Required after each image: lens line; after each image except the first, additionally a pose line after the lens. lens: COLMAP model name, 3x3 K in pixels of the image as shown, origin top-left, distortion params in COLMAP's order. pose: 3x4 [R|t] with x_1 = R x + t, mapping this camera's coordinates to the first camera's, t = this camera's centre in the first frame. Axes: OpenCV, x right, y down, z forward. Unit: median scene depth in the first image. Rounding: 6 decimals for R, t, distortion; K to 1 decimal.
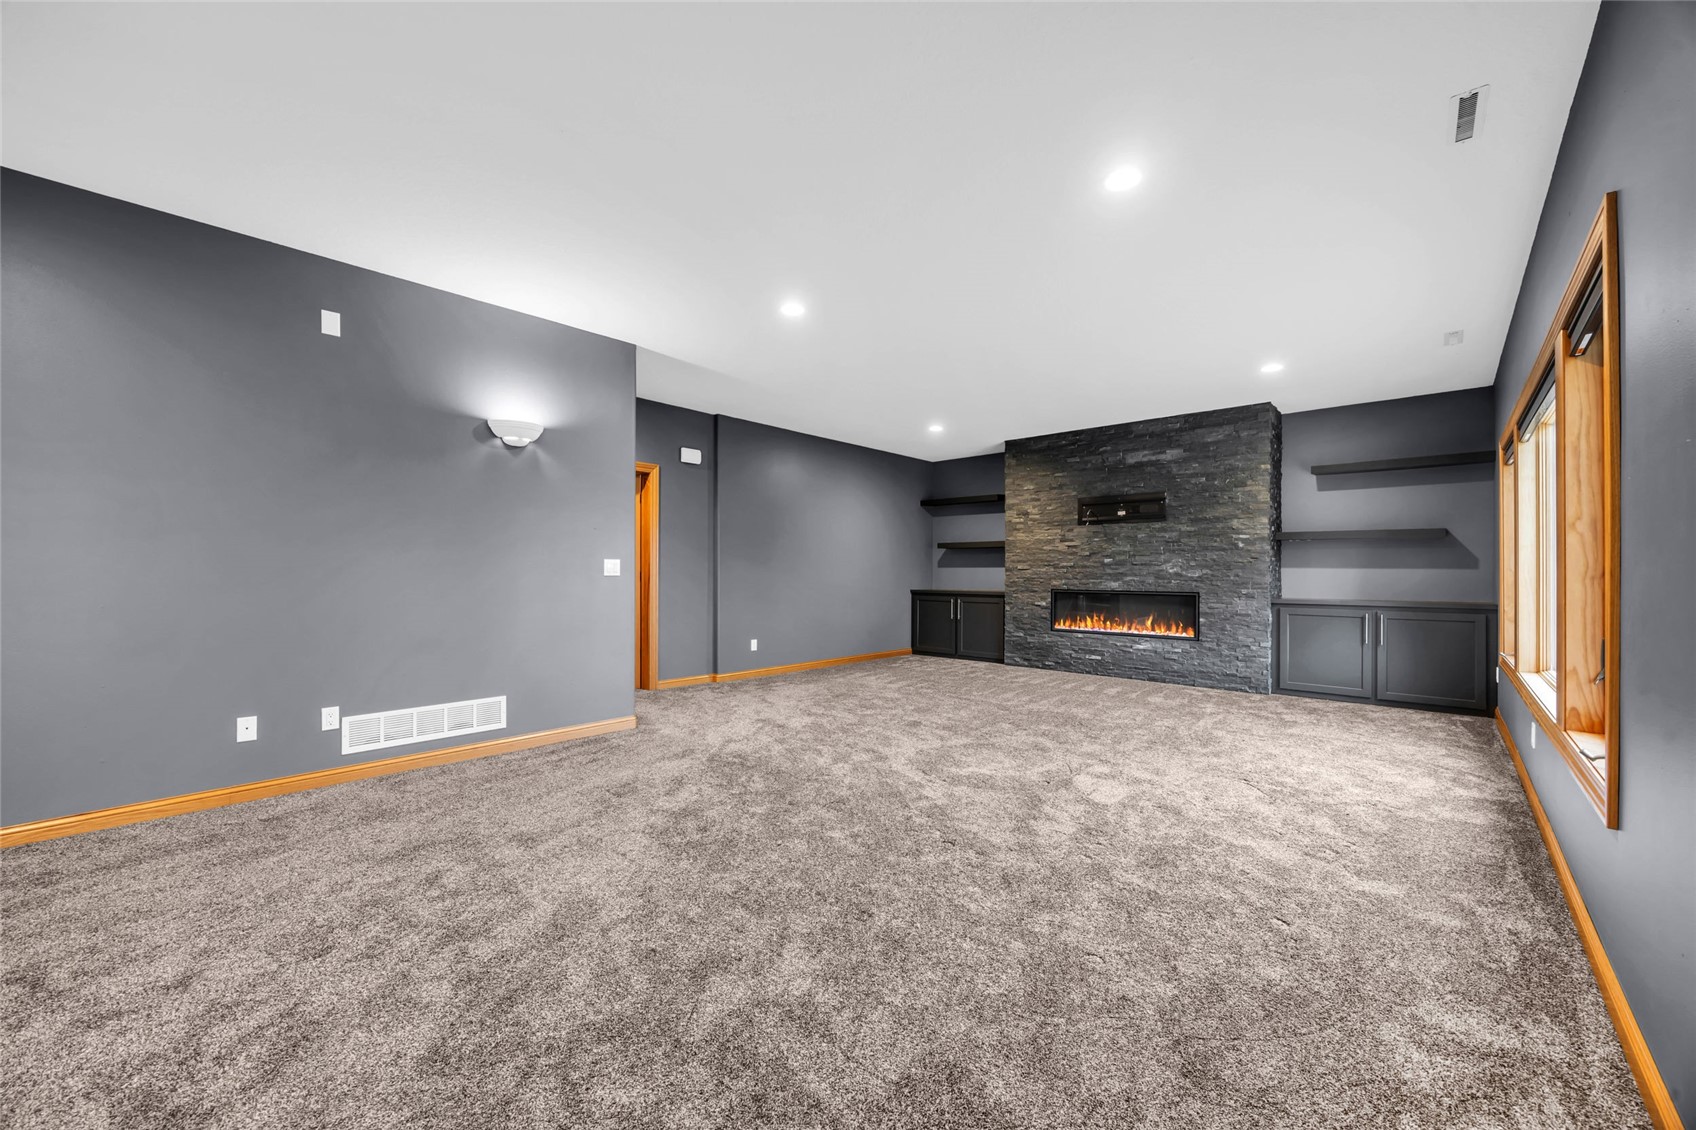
lens RADIAL K [[650.7, 0, 847.4], [0, 650.7, 571.1], [0, 0, 1]] dist [-0.002560, -0.000693]
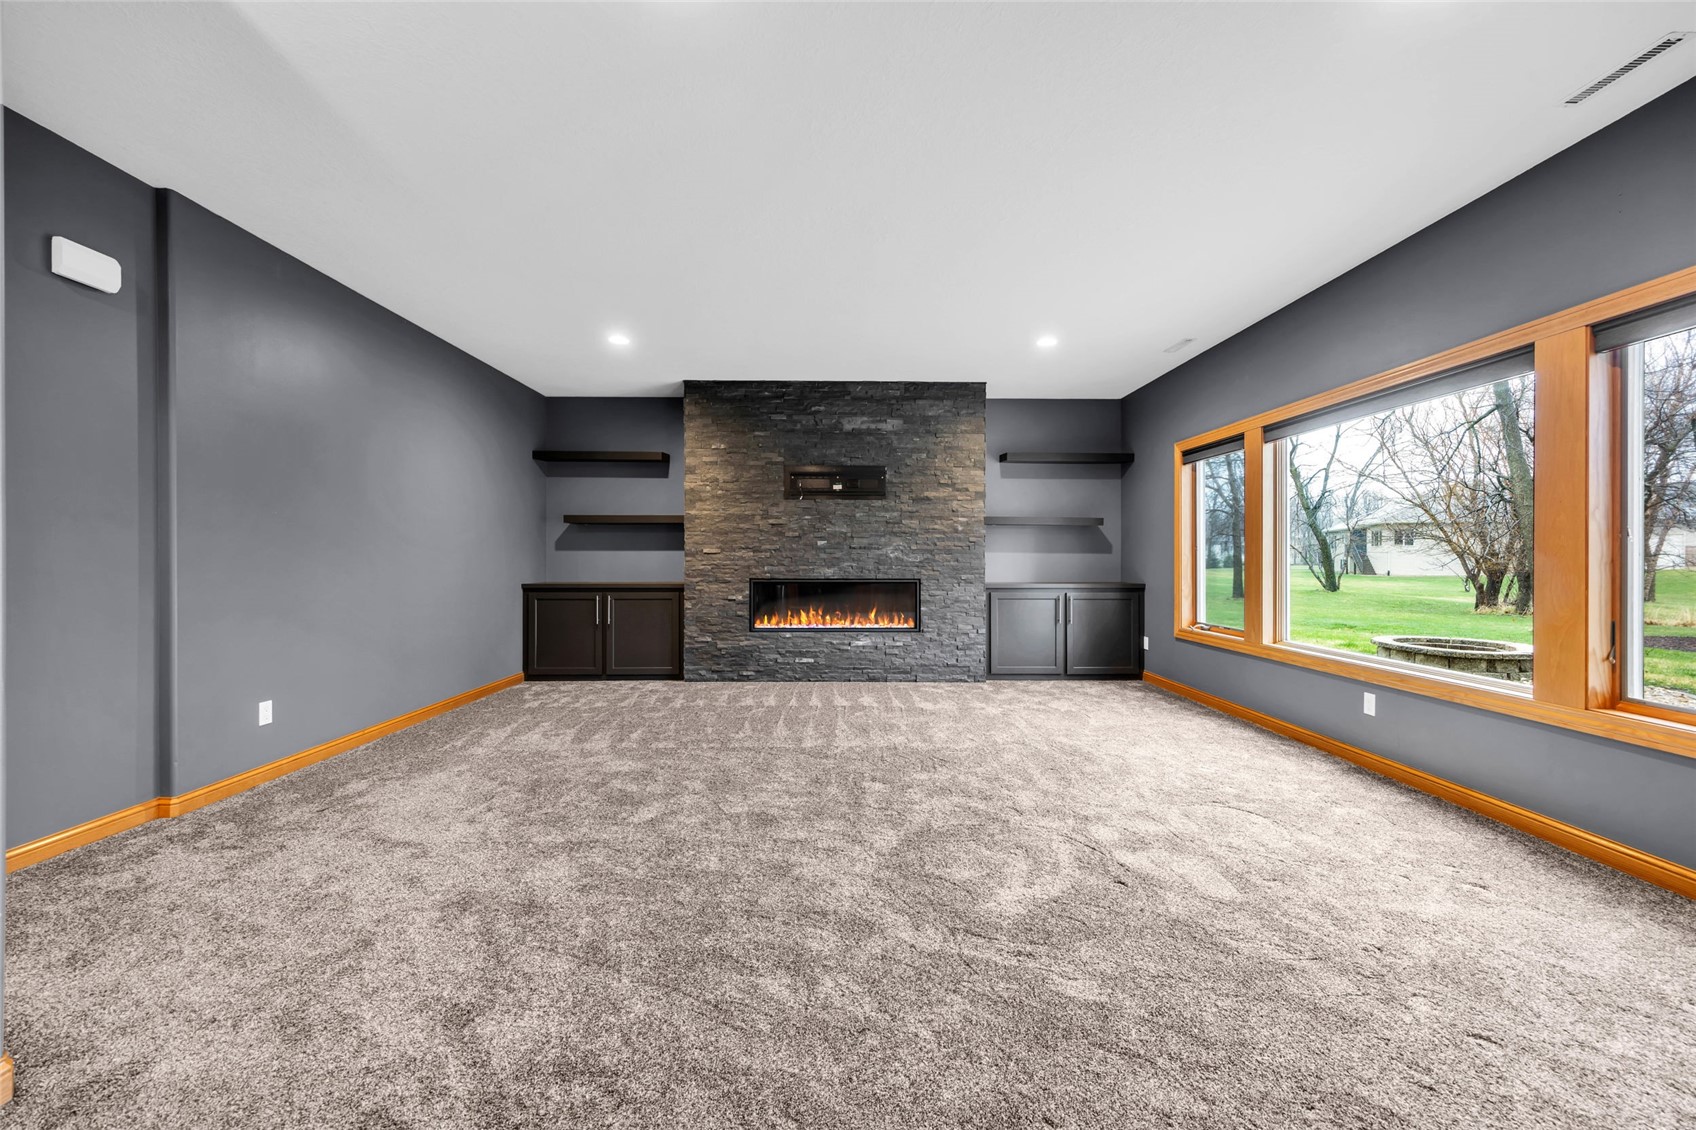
lens RADIAL K [[679.6, 0, 848.5], [0, 679.6, 555.5], [0, 0, 1]] dist [0.009486, -0.000047]
pose [[0.727348, -0.000779, 0.686268, -0.180814], [0.000473, 1.000000, 0.000633, -0.000418], [-0.686269, -0.000136, 0.727348, 0.355448]]
